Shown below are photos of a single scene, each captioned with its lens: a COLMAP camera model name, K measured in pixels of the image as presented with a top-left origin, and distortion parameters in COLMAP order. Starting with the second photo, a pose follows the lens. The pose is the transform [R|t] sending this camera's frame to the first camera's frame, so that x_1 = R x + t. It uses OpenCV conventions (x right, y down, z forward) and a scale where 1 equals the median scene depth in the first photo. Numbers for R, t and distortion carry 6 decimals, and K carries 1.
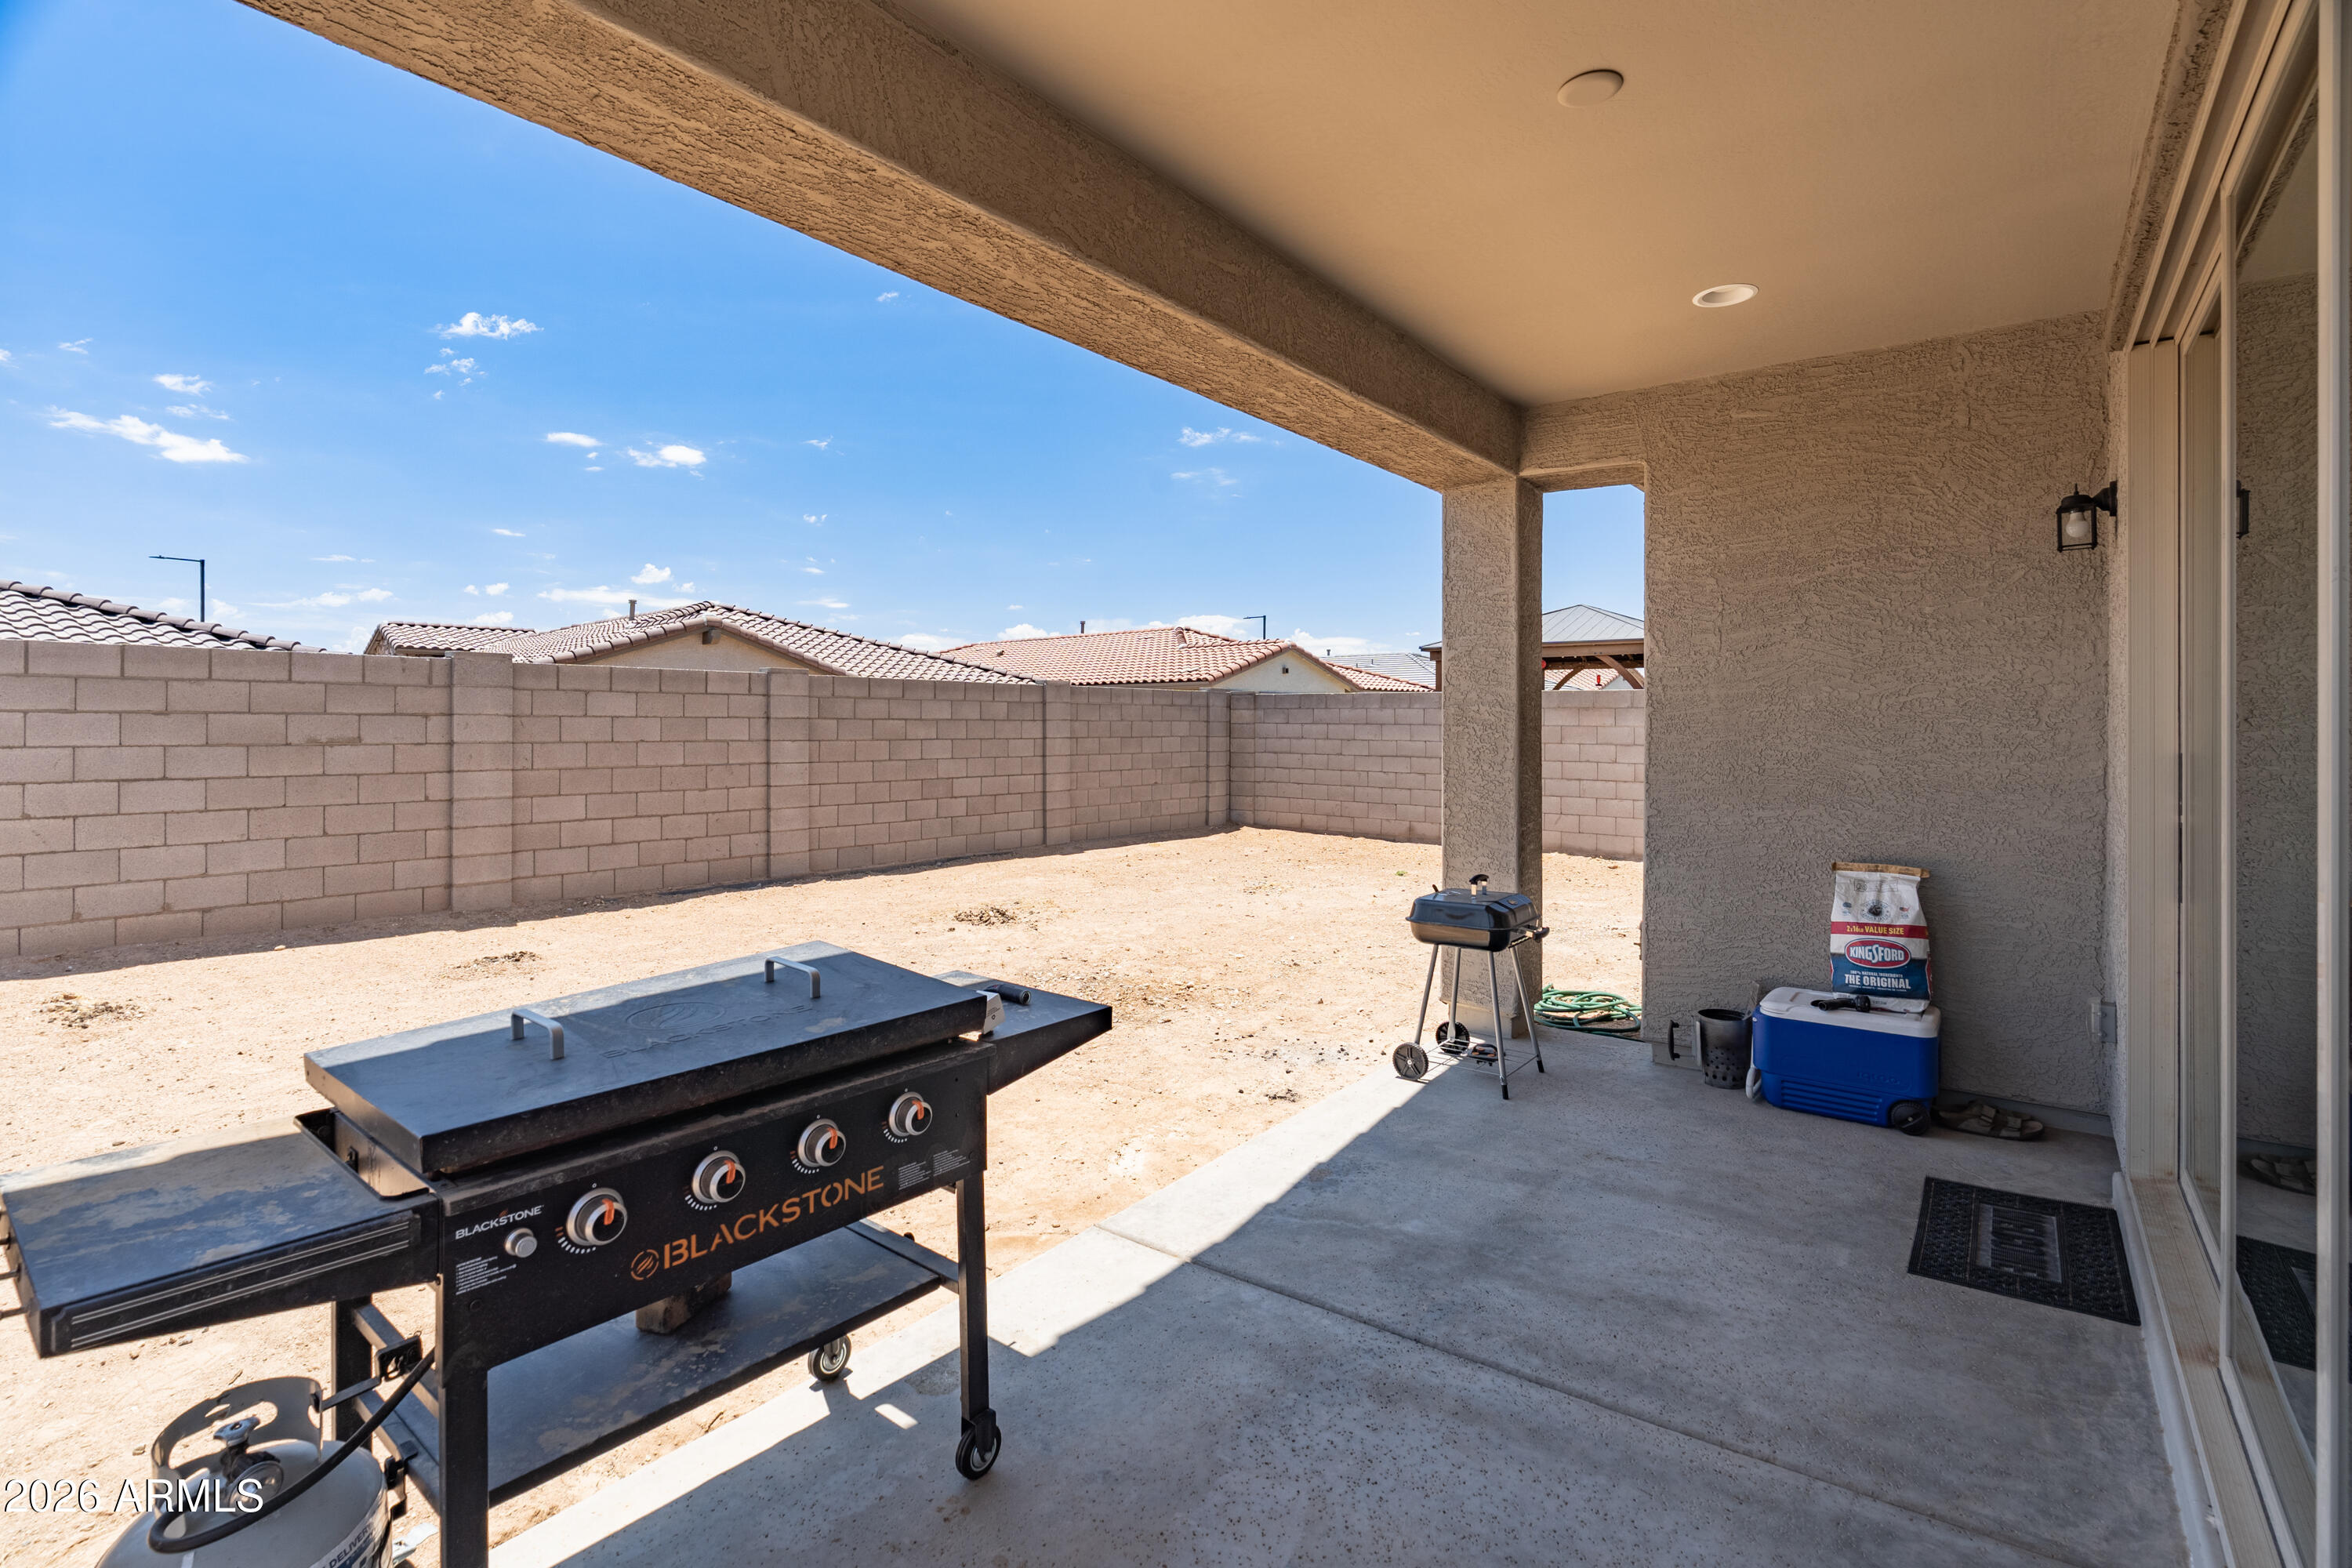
lens RADIAL K [[1101.4, 0, 1191.1], [0, 1101.4, 729.9], [0, 0, 1]] dist [0.002627, -0.000027]
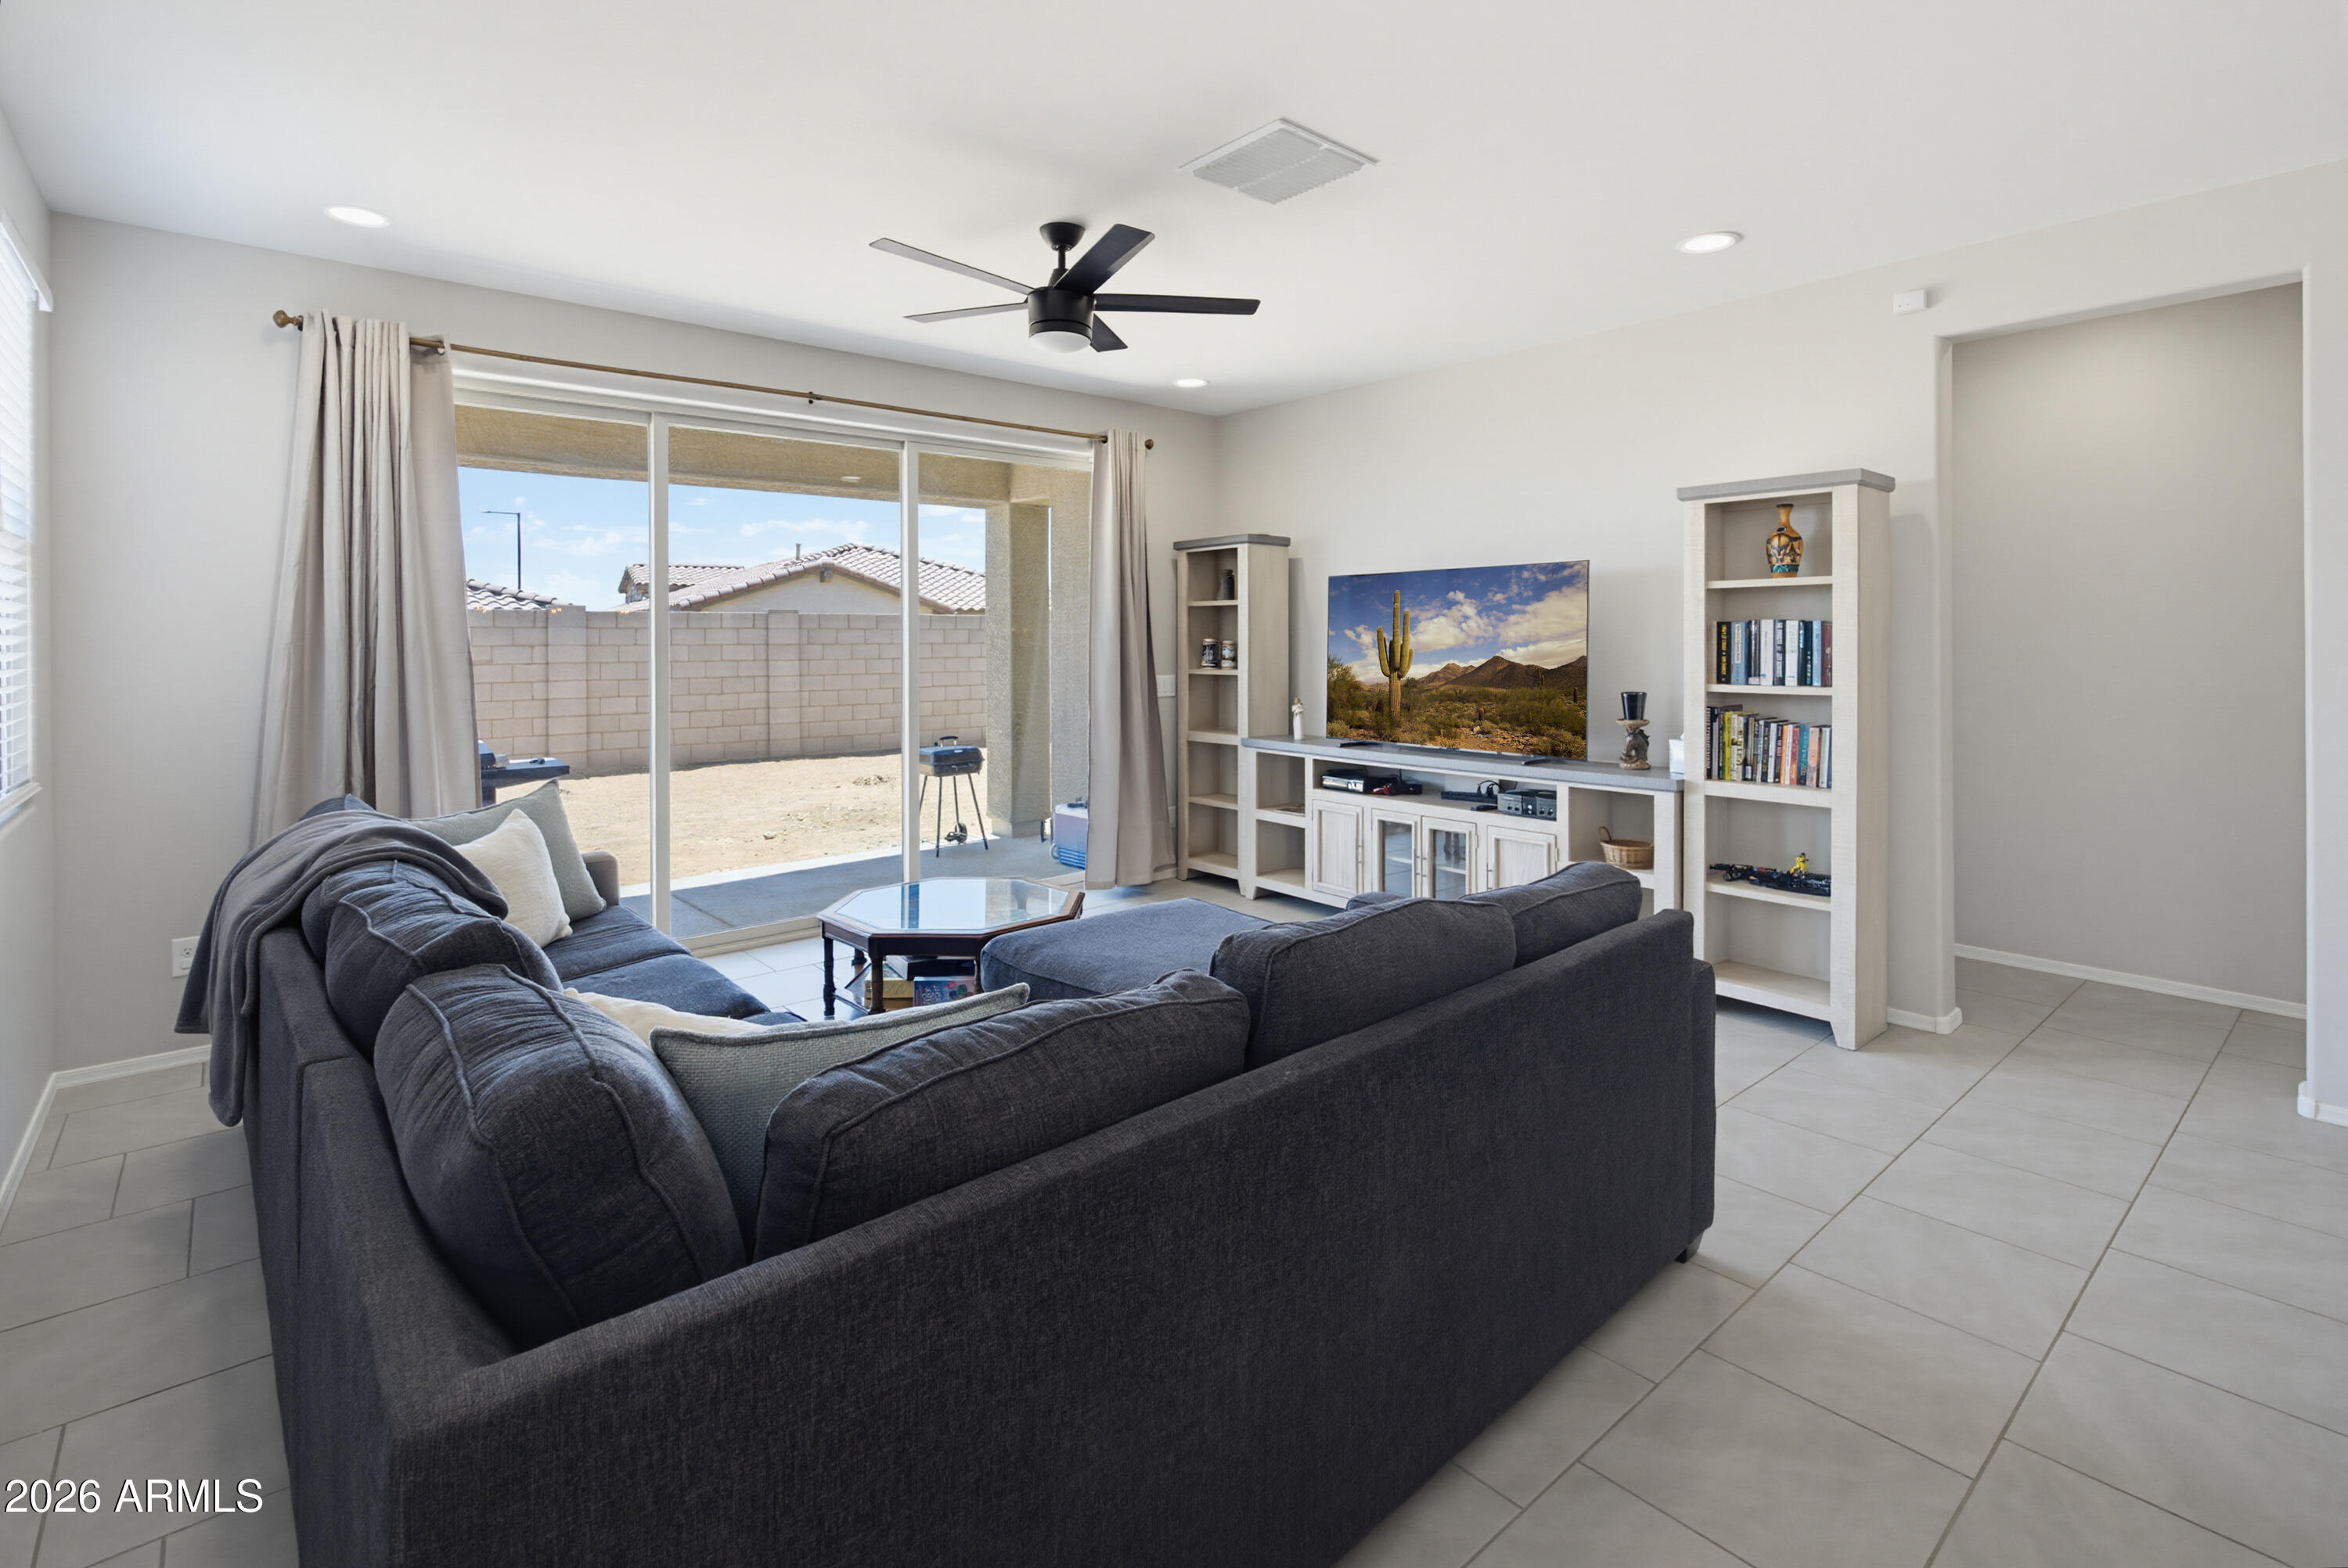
lens RADIAL K [[1099.4, 0, 1182.7], [0, 1099.4, 669.3], [0, 0, 1]] dist [0.002627, -0.000027]
pose [[0.975288, 0.000298, -0.220937, 0.474957], [0.005273, 0.999683, 0.024627, -0.011432], [0.220874, -0.025183, 0.974977, -0.283689]]
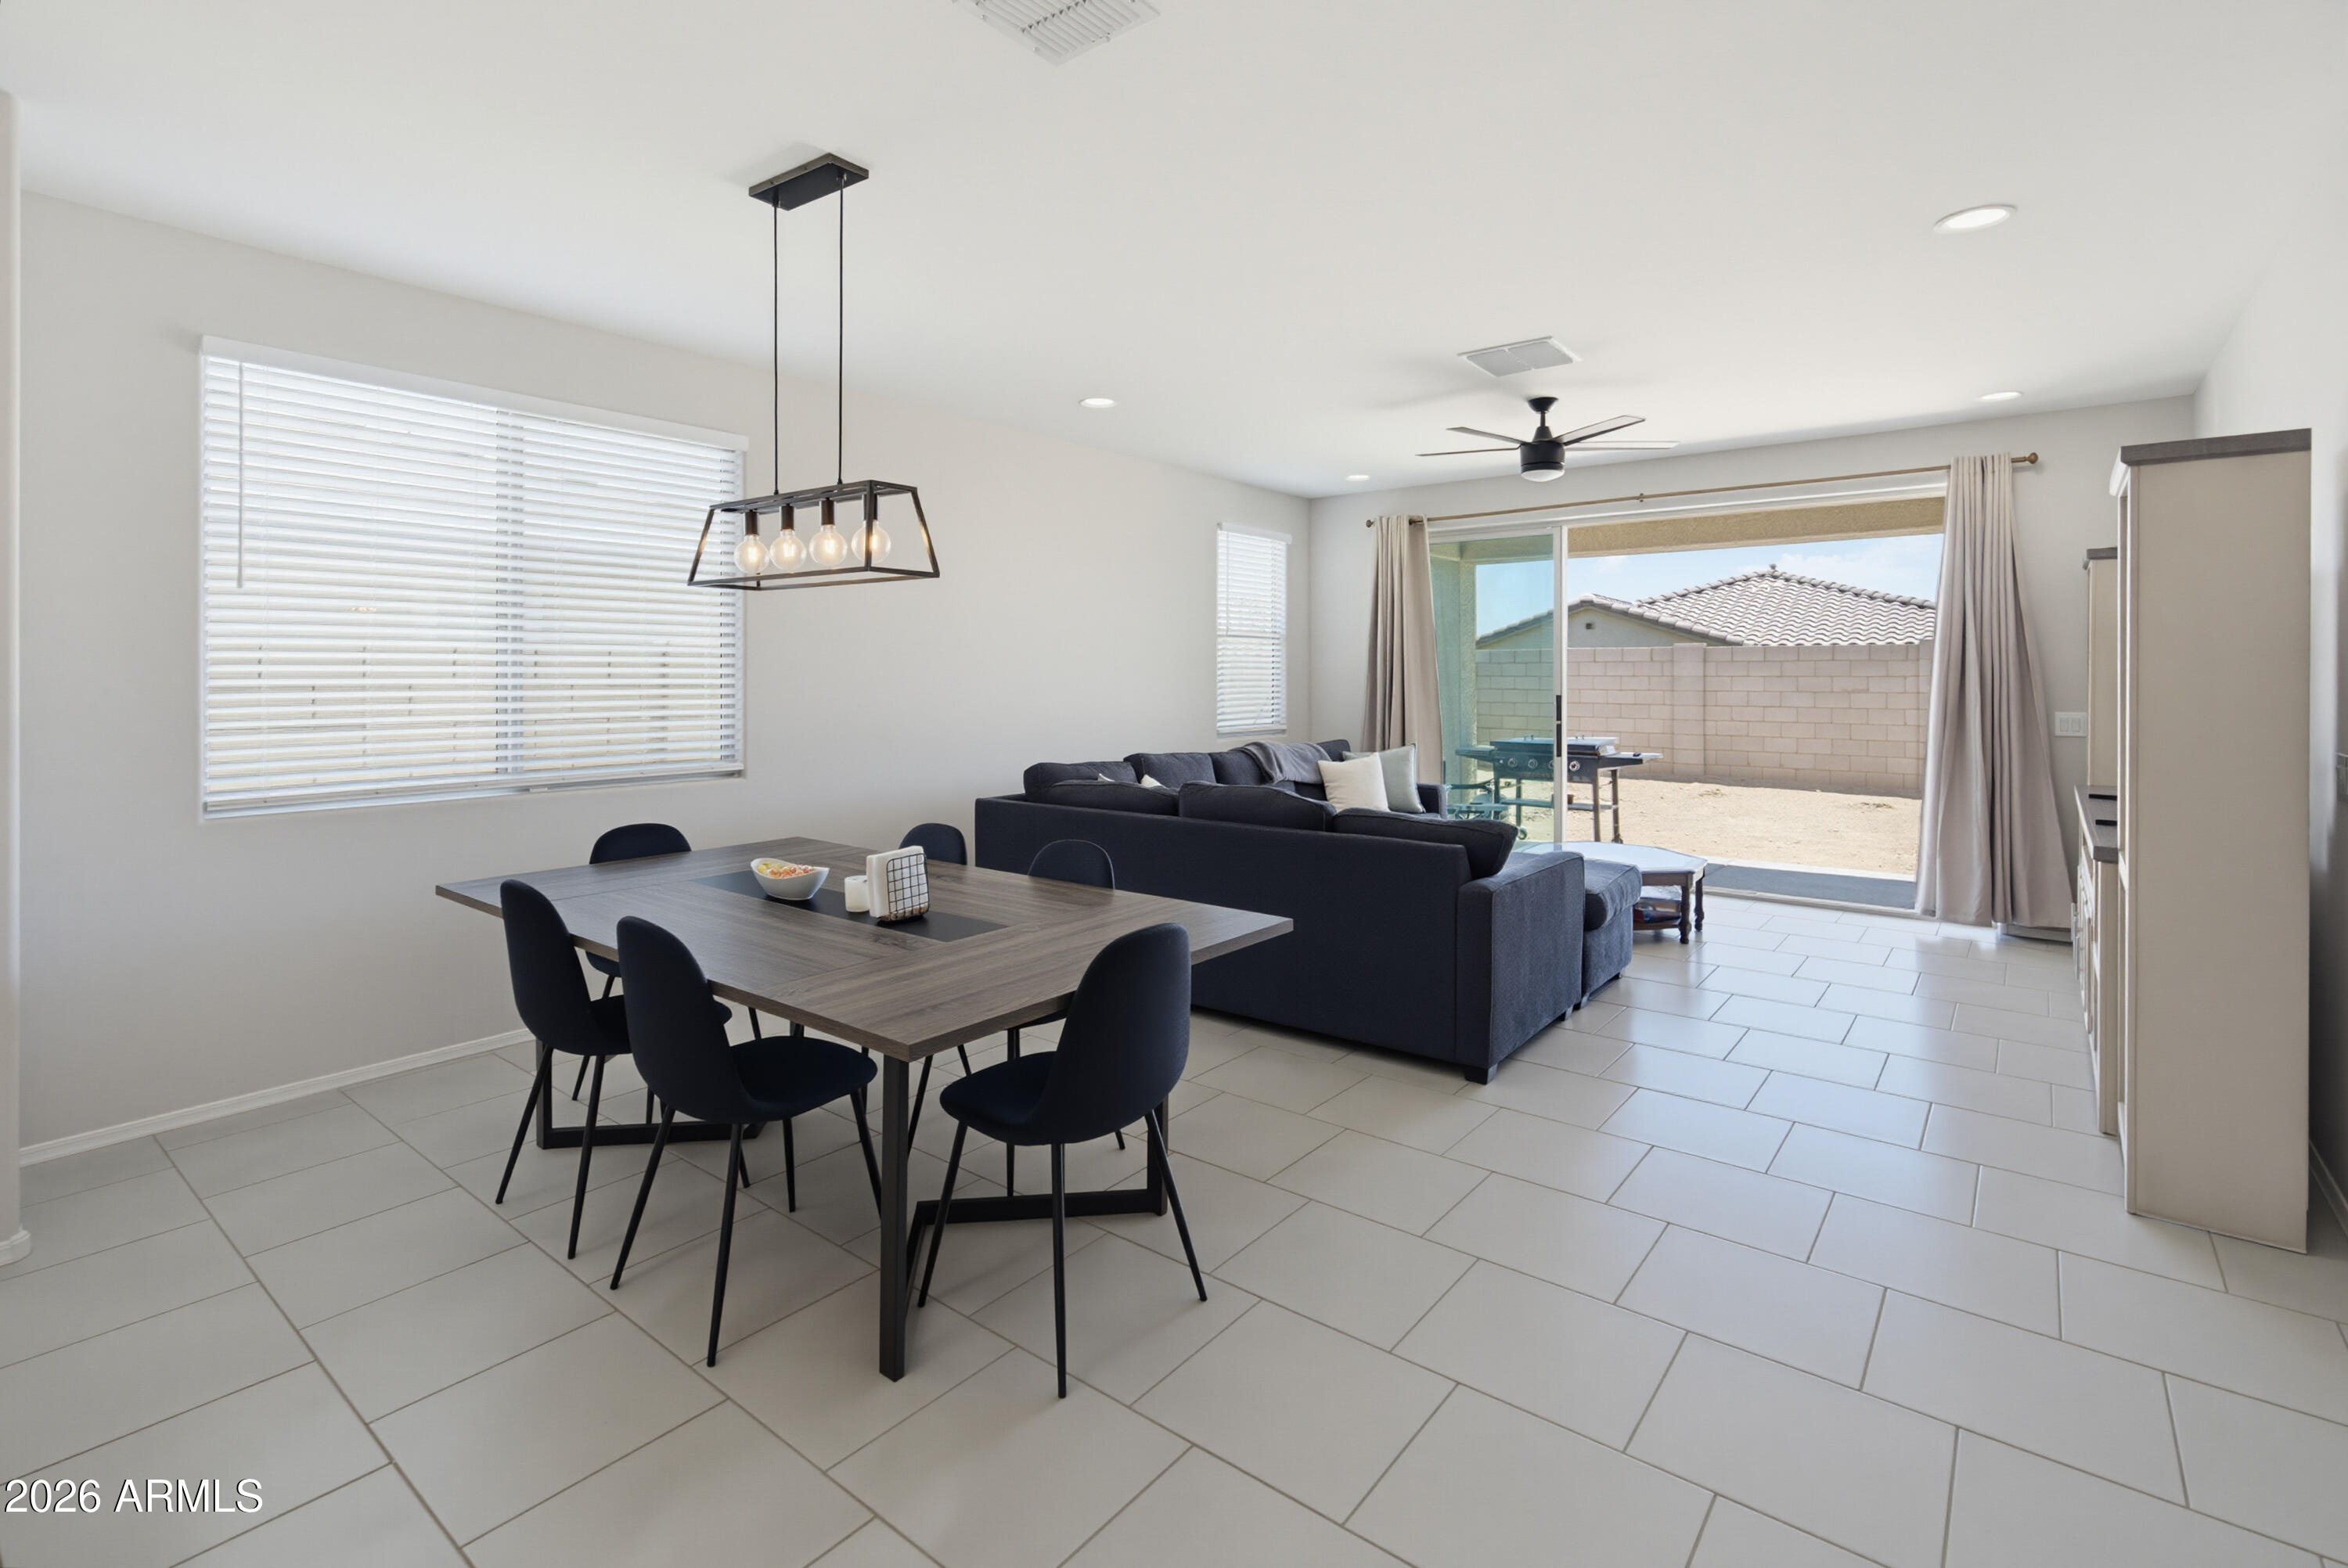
lens RADIAL K [[1099.4, 0, 1146.3], [0, 1099.4, 663.3], [0, 0, 1]] dist [0.002627, -0.000027]
pose [[-0.049151, -0.010312, -0.998738, 0.911686], [-0.004324, 0.999940, -0.010112, -0.010493], [0.998782, 0.003822, -0.049193, -0.100711]]
